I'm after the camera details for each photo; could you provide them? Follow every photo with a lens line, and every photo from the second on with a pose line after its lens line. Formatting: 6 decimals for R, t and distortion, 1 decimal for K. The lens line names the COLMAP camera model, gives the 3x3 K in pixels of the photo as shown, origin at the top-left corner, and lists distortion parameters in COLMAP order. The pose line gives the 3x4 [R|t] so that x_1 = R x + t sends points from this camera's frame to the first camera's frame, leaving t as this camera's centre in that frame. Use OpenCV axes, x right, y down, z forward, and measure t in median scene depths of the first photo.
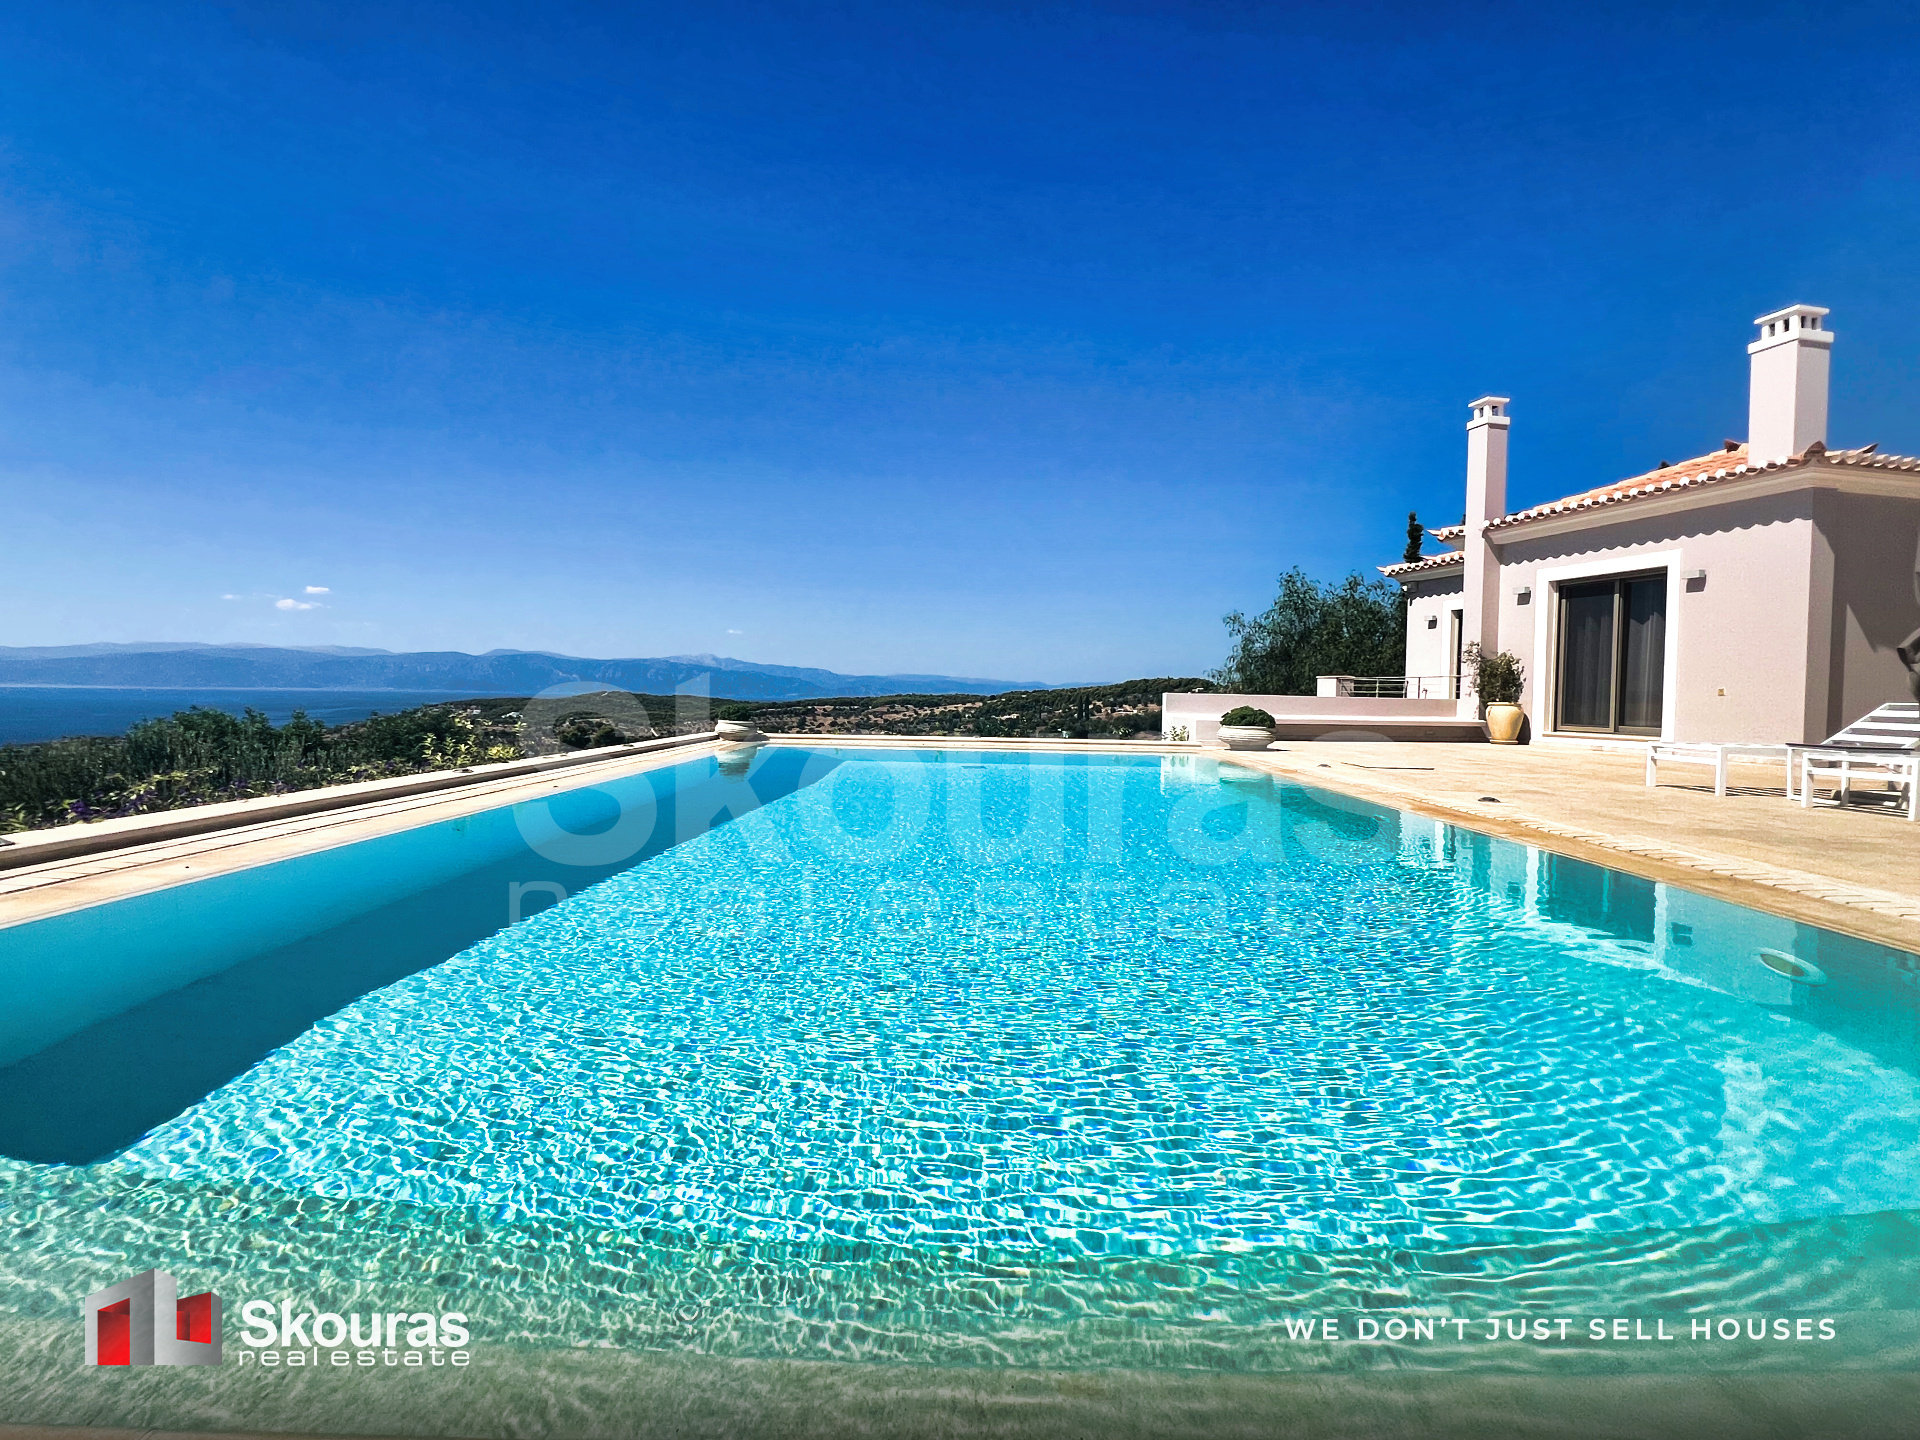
lens RADIAL K [[927.5, 0, 958.0], [0, 927.5, 718.7], [0, 0, 1]] dist [-0.000854, 0.001411]
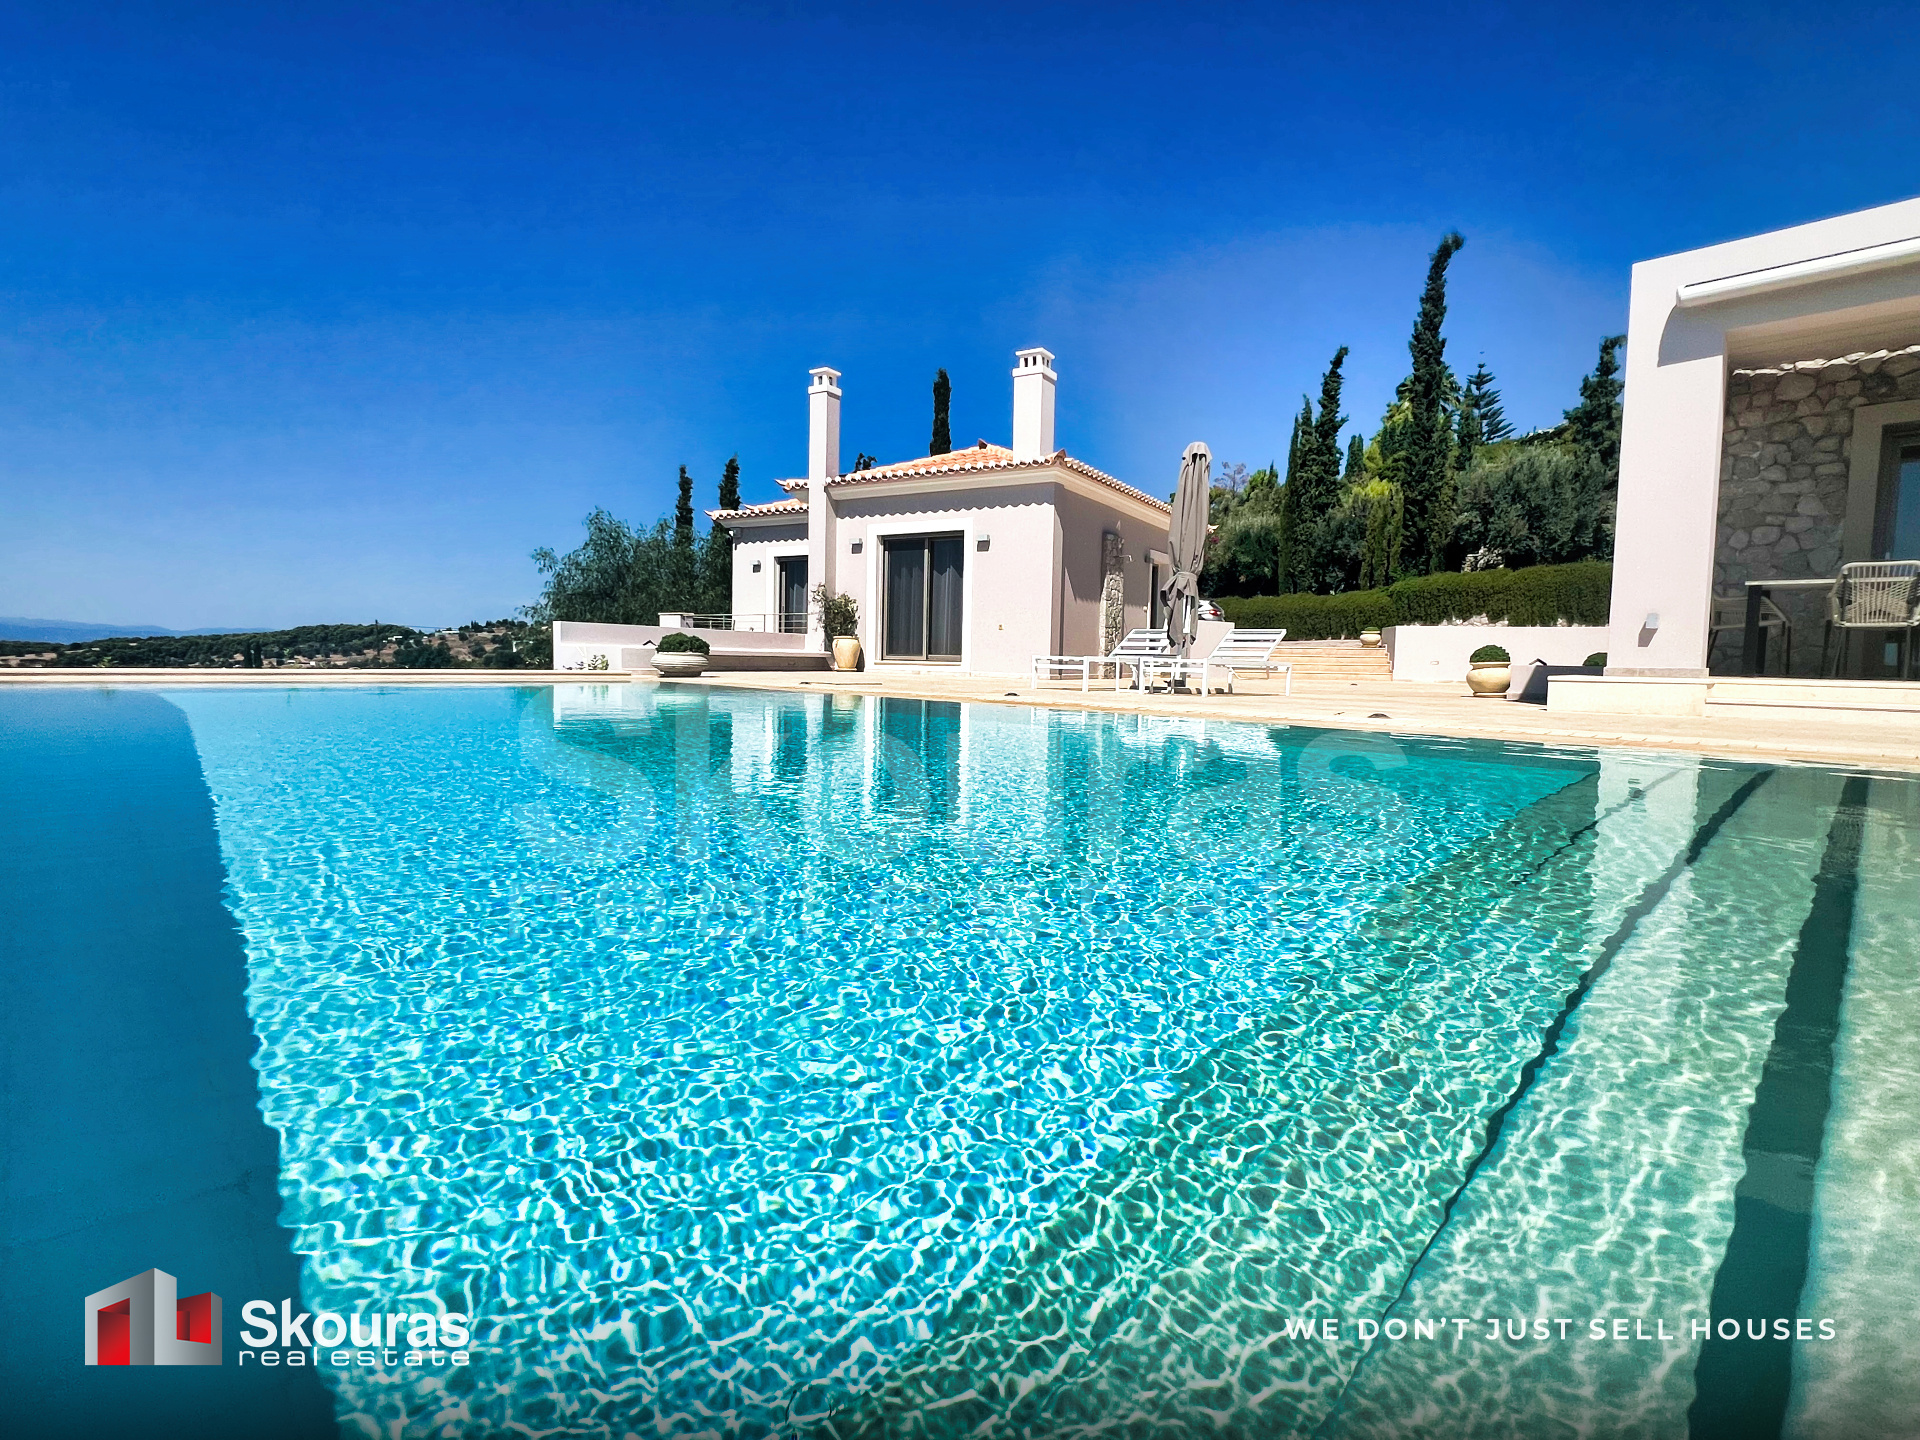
lens RADIAL K [[927.5, 0, 955.1], [0, 927.5, 717.8], [0, 0, 1]] dist [-0.000854, 0.001411]
pose [[0.699805, -0.051923, 0.712444, -0.153268], [0.014093, 0.998164, 0.058904, 0.017850], [-0.714195, -0.031181, 0.699252, 0.076773]]
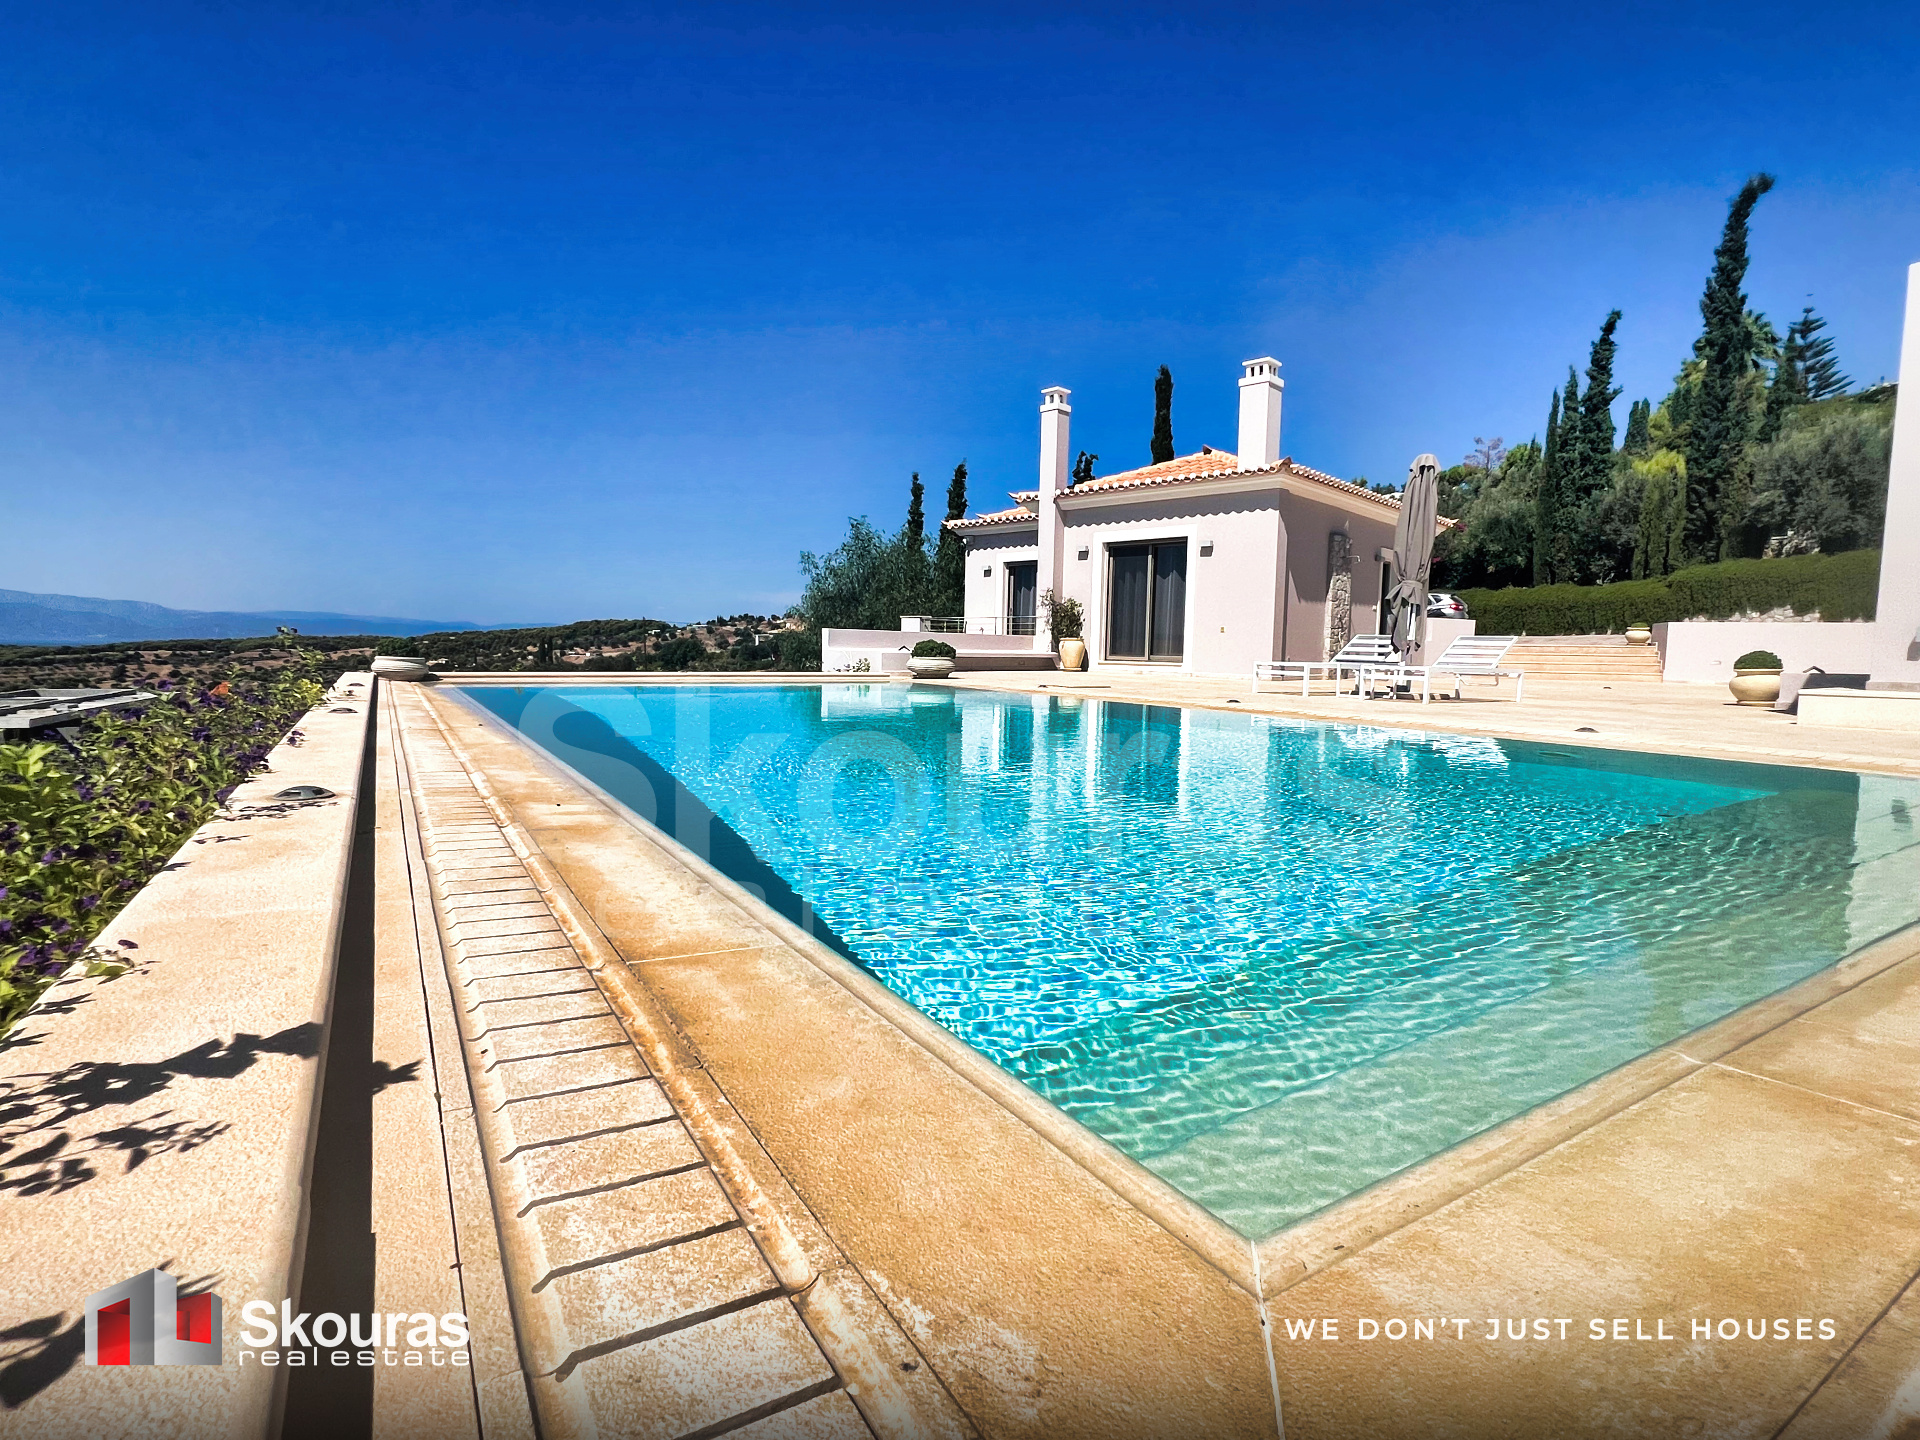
lens RADIAL K [[927.5, 0, 961.1], [0, 927.5, 714.4], [0, 0, 1]] dist [-0.000854, 0.001411]
pose [[0.840442, -0.043659, 0.540141, -0.213916], [0.012511, 0.998047, 0.061206, 0.006748], [-0.541758, -0.044682, 0.839346, 0.025757]]
